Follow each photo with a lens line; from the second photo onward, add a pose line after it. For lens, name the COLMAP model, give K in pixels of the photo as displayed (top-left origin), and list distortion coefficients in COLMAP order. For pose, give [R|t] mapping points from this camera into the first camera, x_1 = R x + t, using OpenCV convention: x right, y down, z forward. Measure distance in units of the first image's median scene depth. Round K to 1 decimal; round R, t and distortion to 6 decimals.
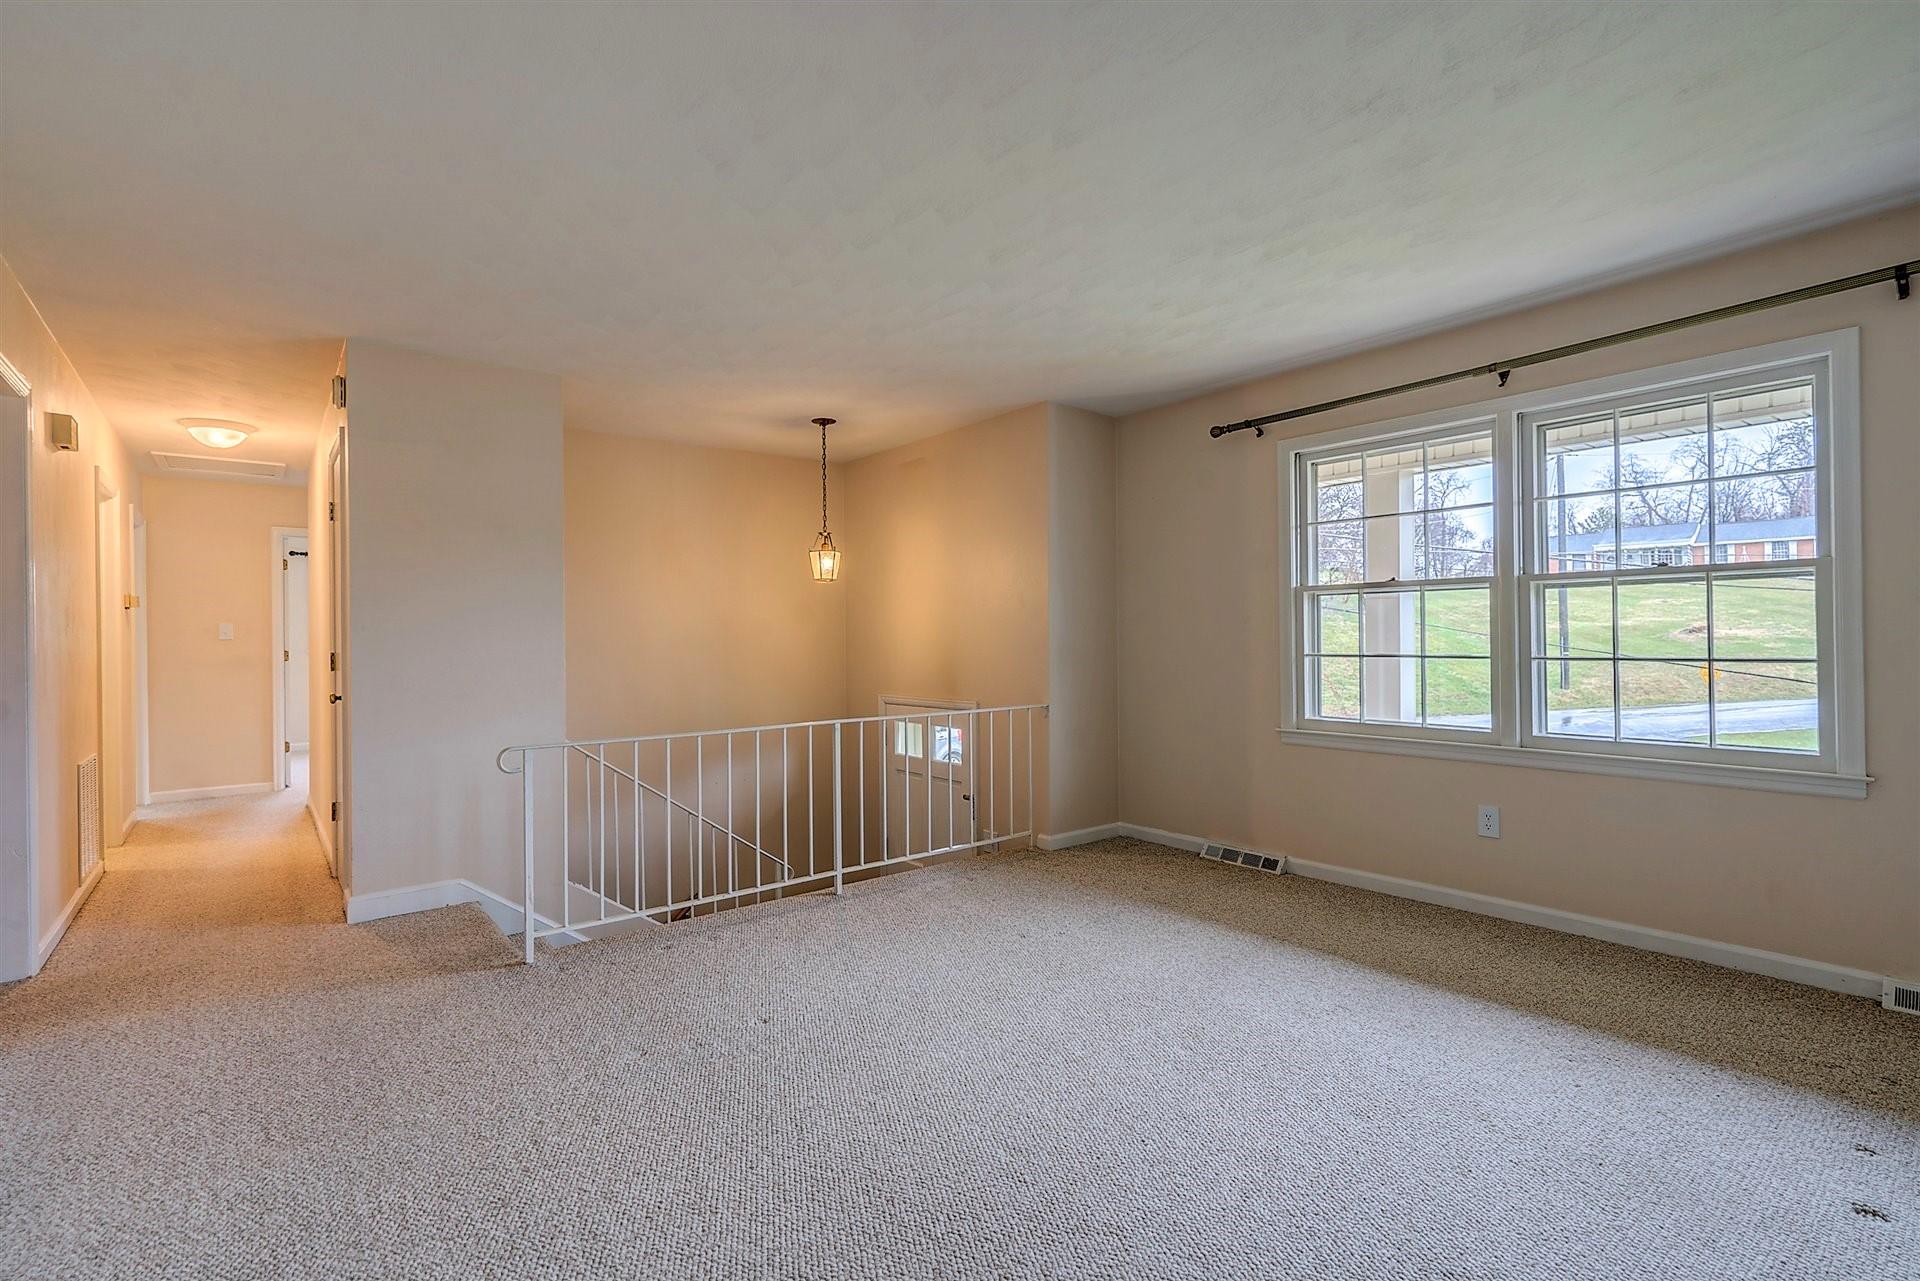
lens RADIAL K [[872.2, 0, 961.1], [0, 872.2, 633.8], [0, 0, 1]] dist [-0.001931, 0.000224]
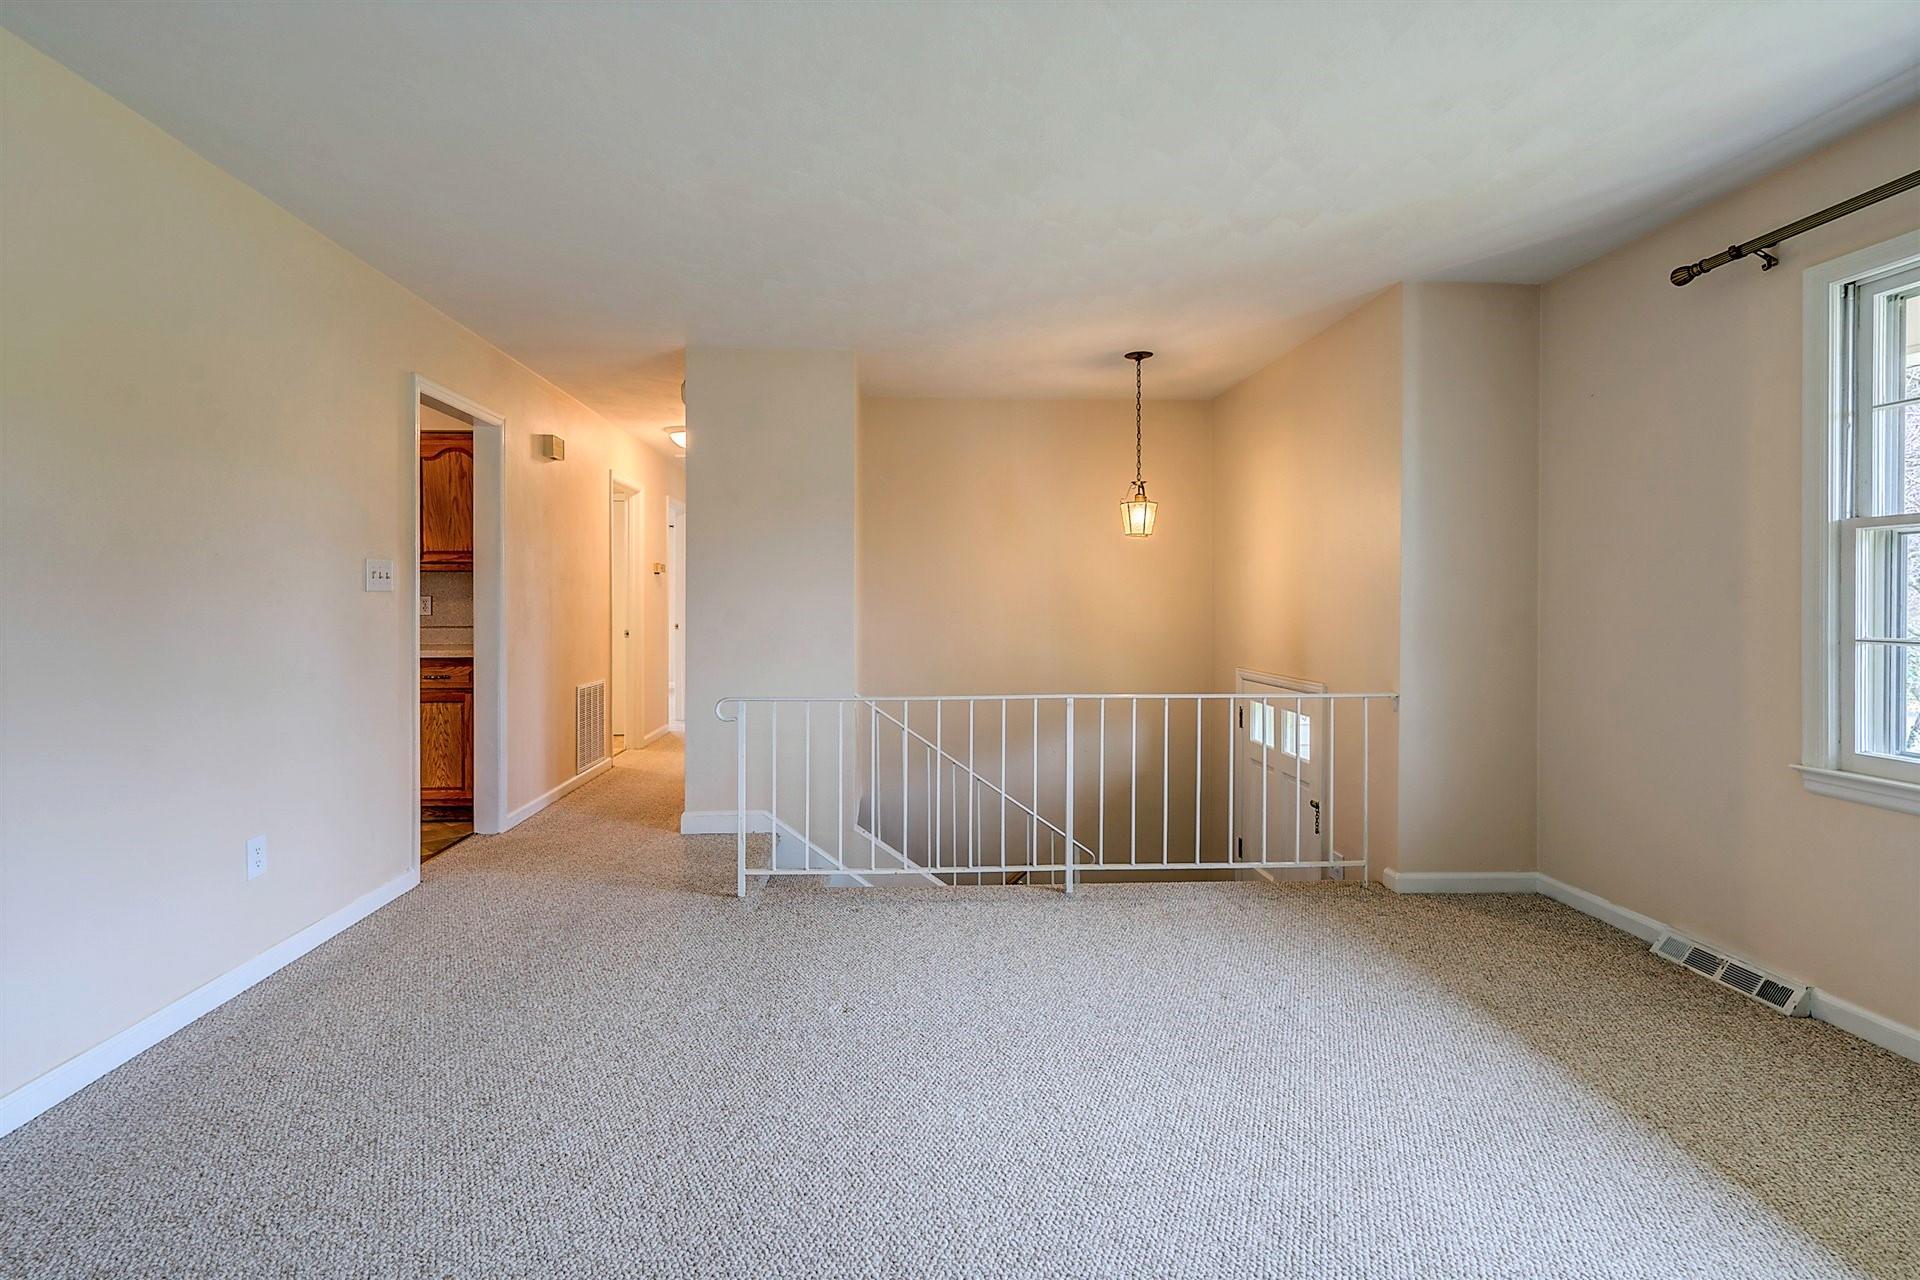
lens RADIAL K [[893.4, 0, 917.2], [0, 893.4, 600.4], [0, 0, 1]] dist [-0.001050, 0.000959]
pose [[0.800570, 0.010459, -0.599149, 0.250603], [-0.005433, 0.999933, 0.010195, -0.004479], [0.599215, -0.004906, 0.800573, 0.170854]]
